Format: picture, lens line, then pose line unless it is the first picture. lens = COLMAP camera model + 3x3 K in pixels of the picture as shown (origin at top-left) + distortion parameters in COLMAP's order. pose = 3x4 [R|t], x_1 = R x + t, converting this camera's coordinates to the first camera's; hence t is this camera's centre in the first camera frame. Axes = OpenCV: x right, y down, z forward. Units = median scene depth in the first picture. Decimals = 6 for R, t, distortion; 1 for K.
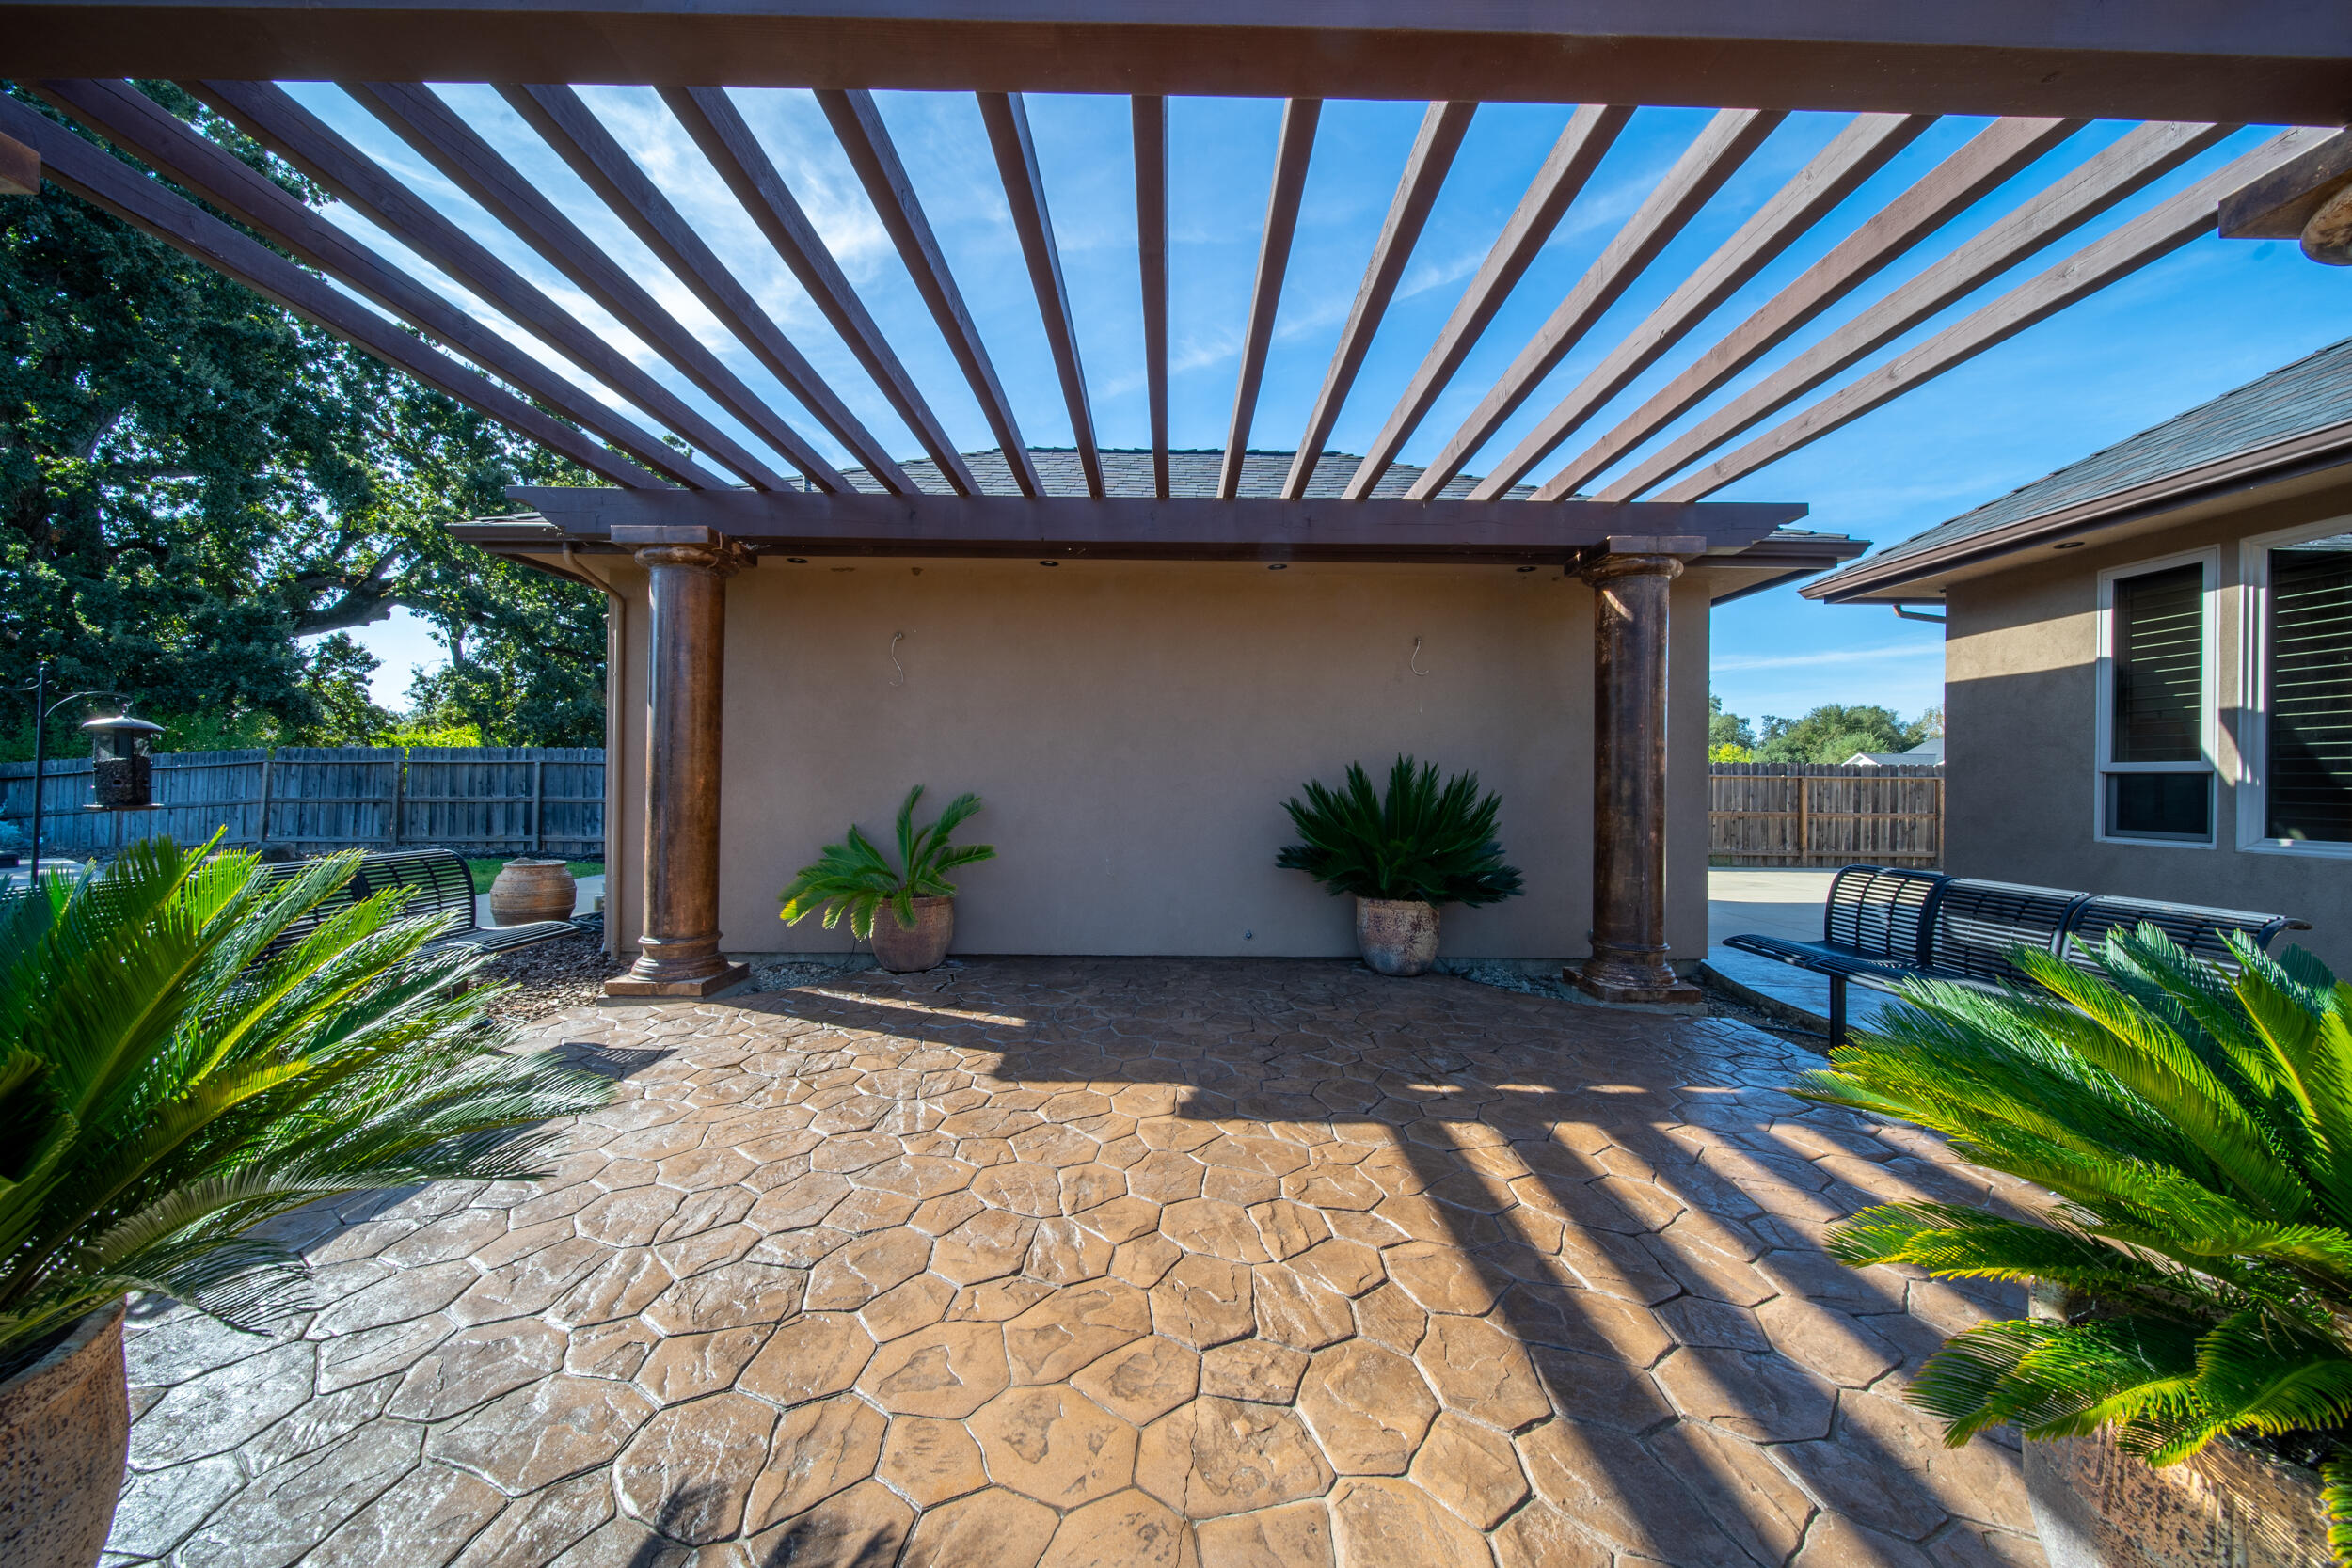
lens RADIAL K [[833.1, 0, 1182.5], [0, 833.1, 773.2], [0, 0, 1]] dist [-0.003661, -0.000615]
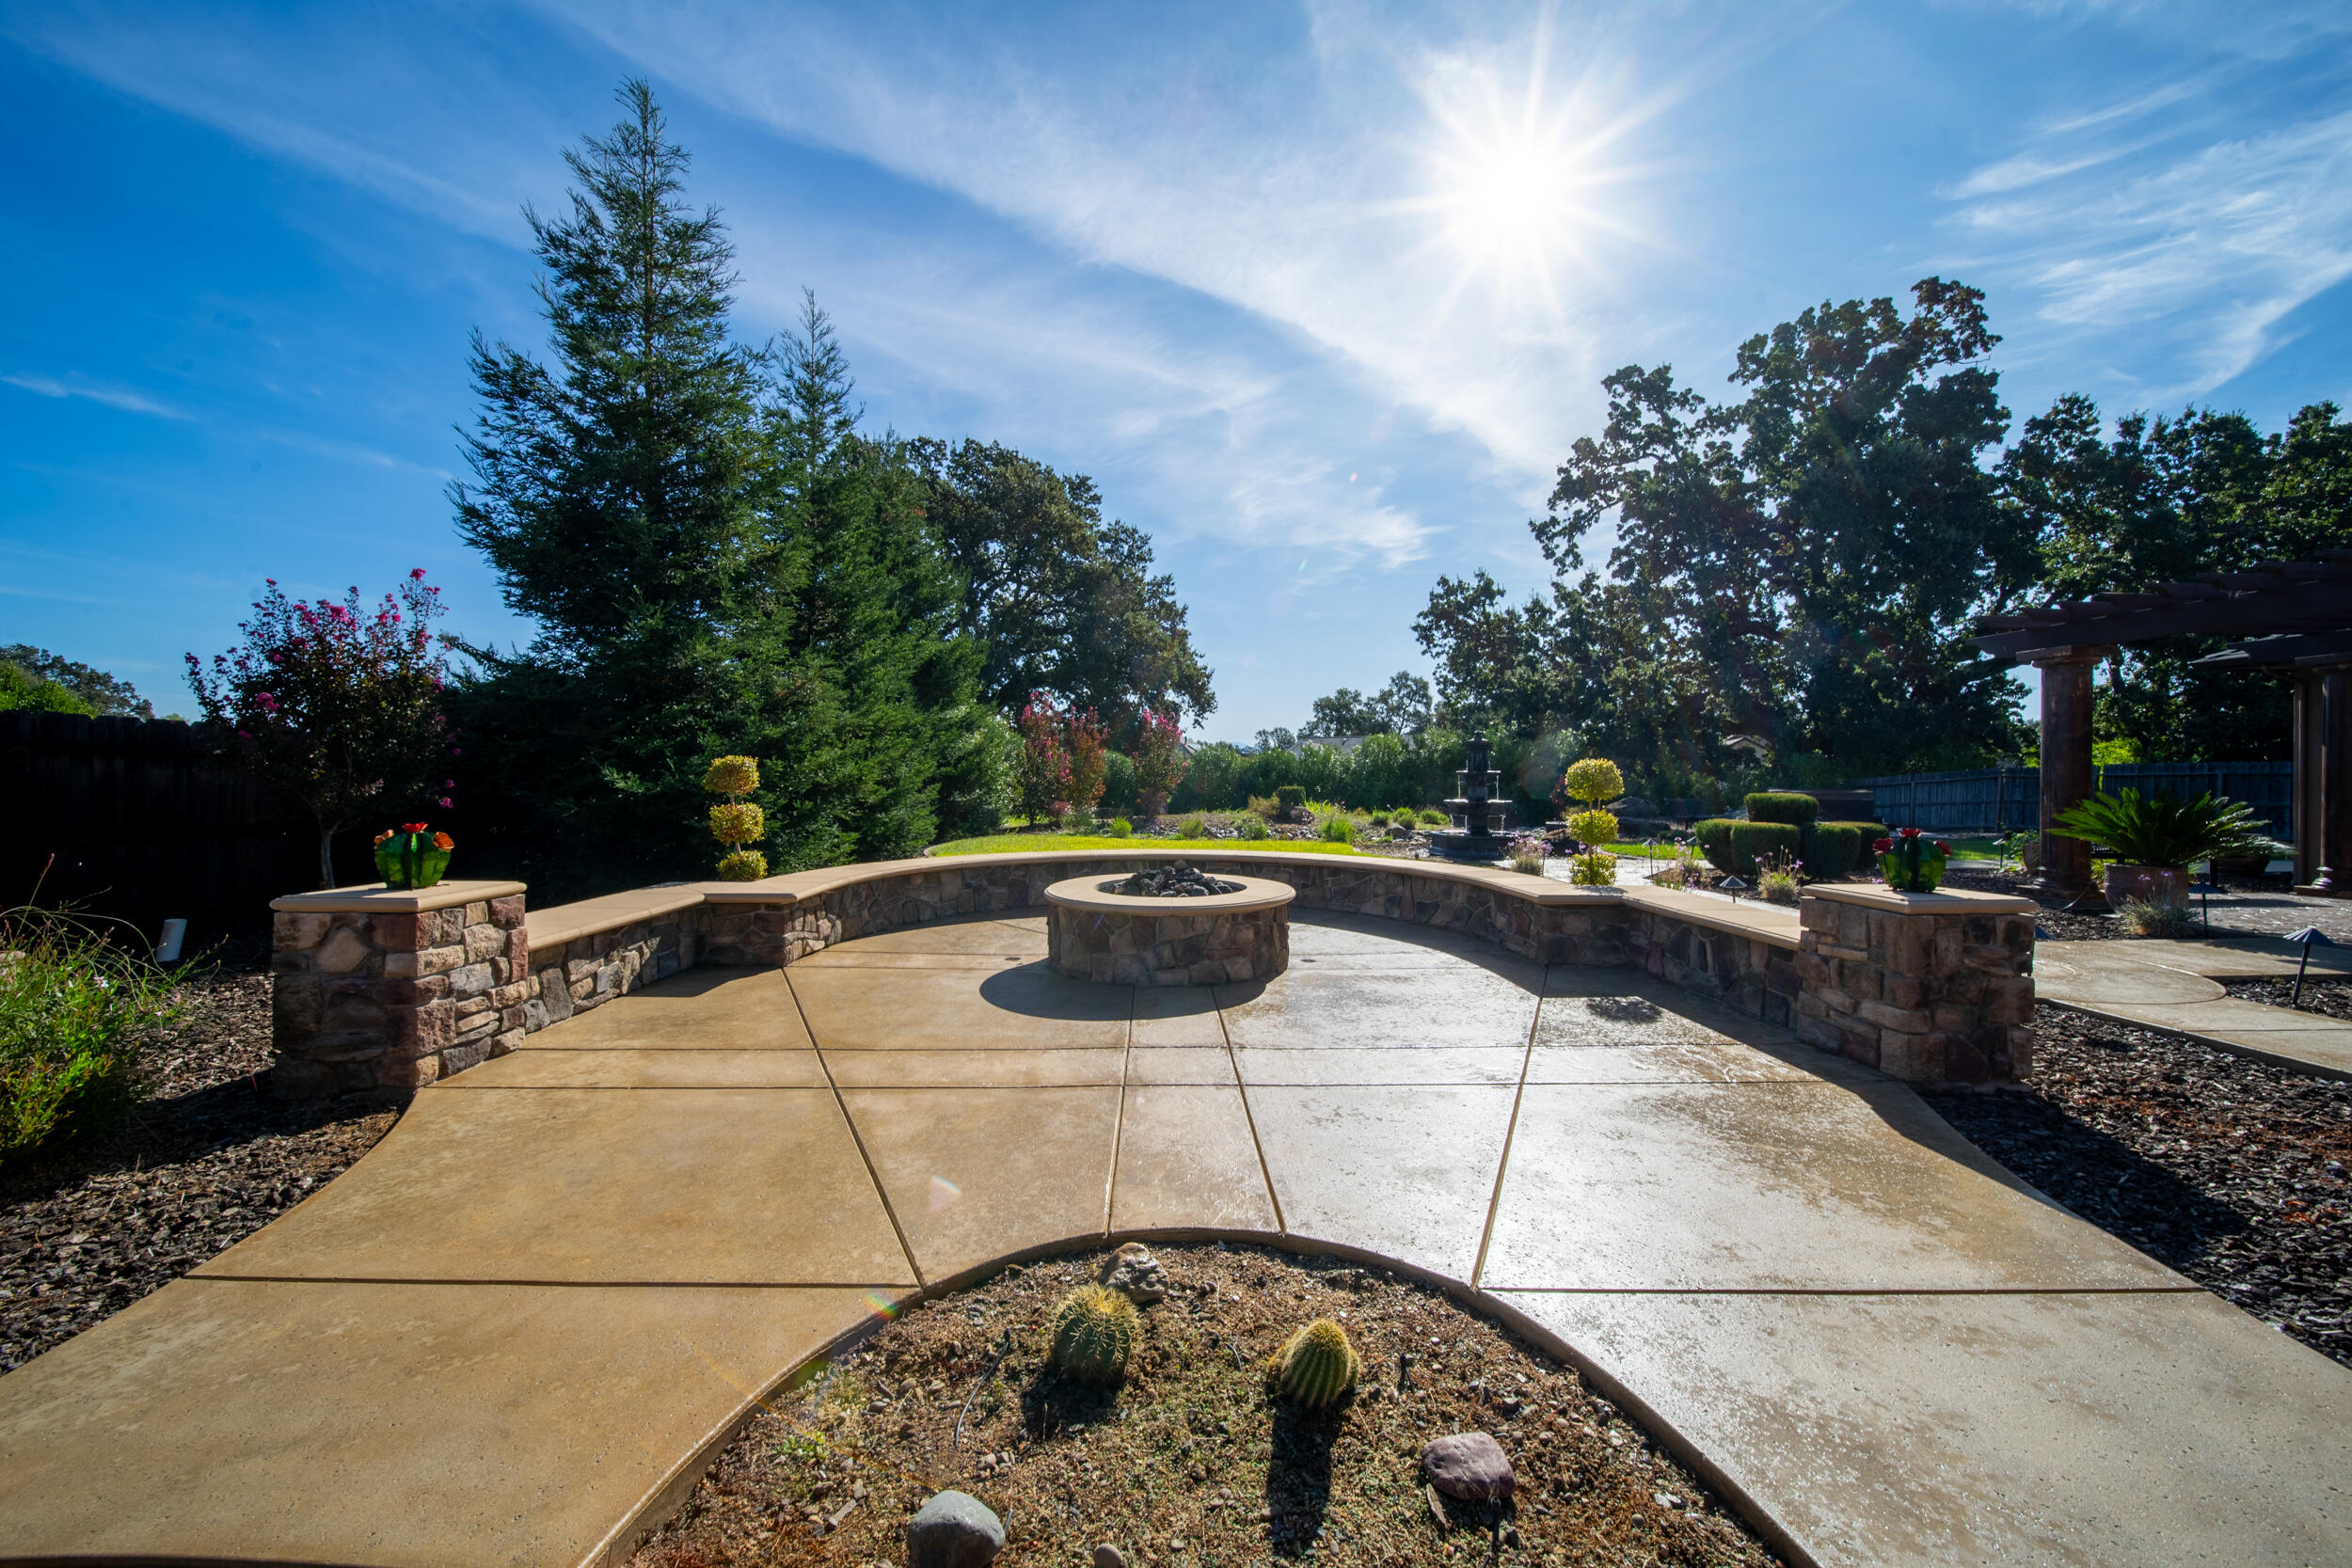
lens RADIAL K [[833.1, 0, 1179.0], [0, 833.1, 782.1], [0, 0, 1]] dist [-0.003661, -0.000615]
pose [[0.029397, -0.007956, -0.999536, 0.198038], [0.004299, 0.999960, -0.007833, 0.000940], [0.999559, -0.004066, 0.029430, -0.283430]]
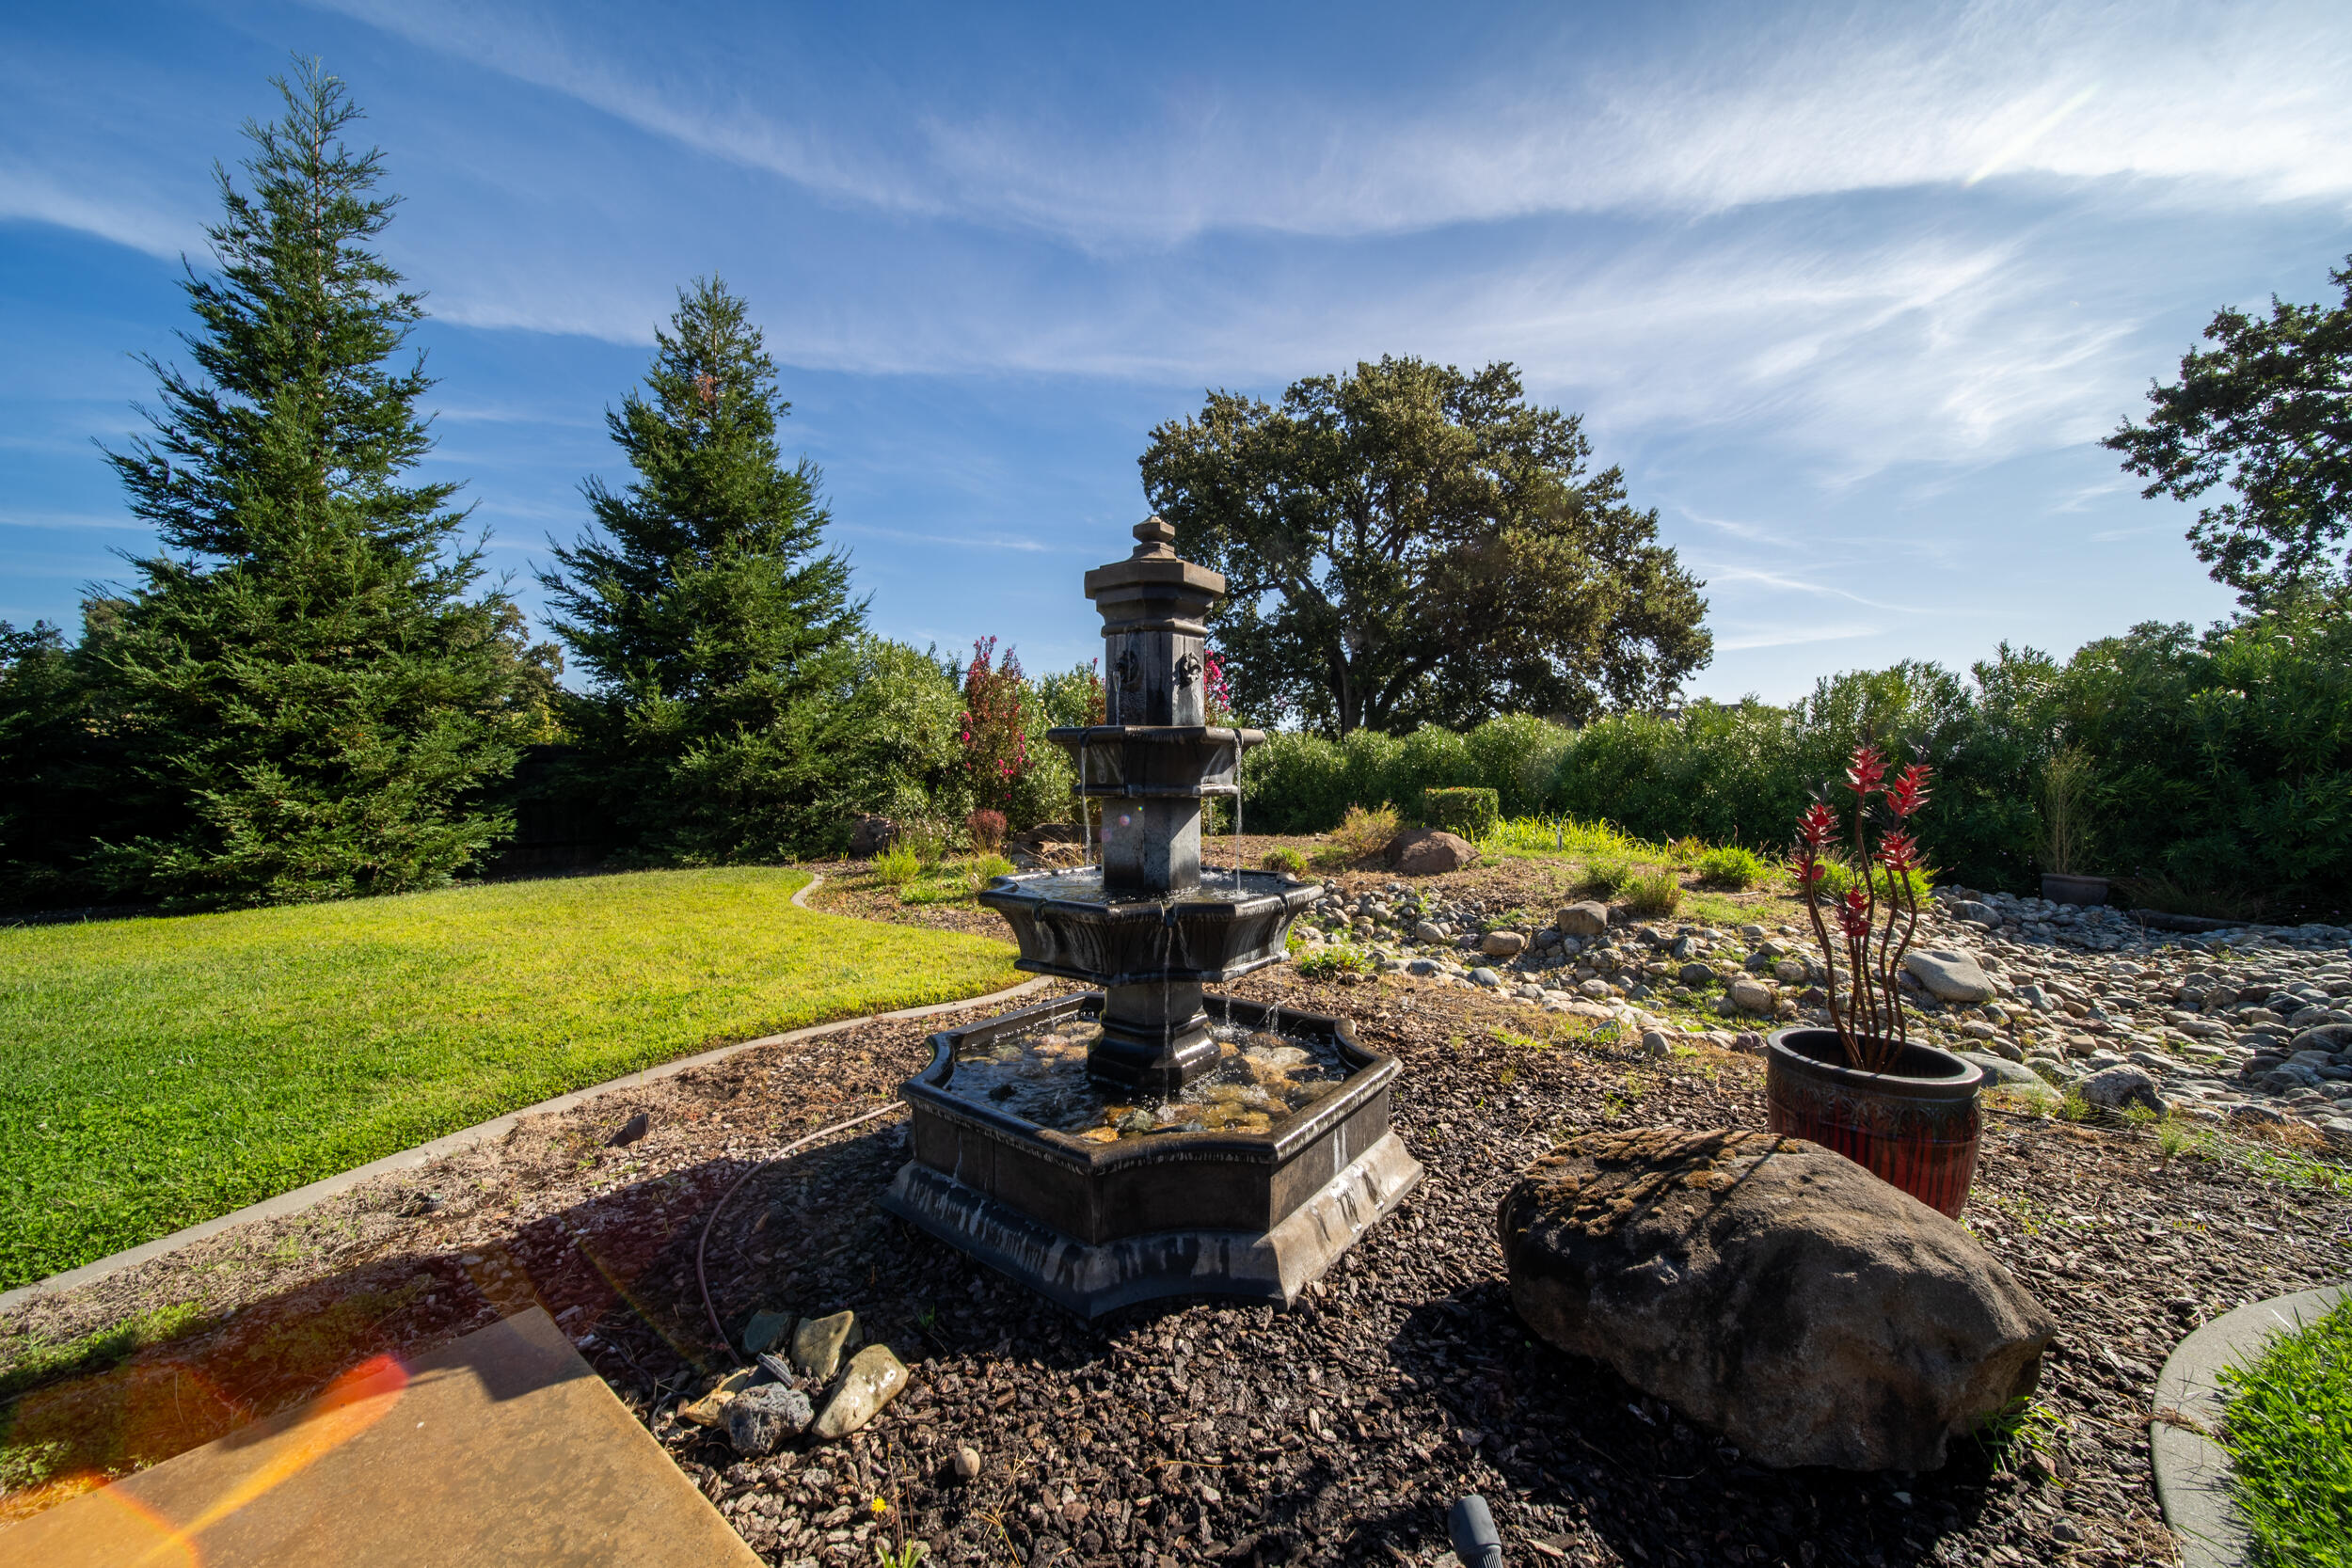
lens RADIAL K [[833.1, 0, 1181.9], [0, 833.1, 783.9], [0, 0, 1]] dist [-0.003661, -0.000615]
pose [[-0.622448, -0.002369, -0.782658, -0.222625], [0.000490, 0.999994, -0.003417, -0.000621], [0.782661, -0.002510, -0.622443, -0.022090]]
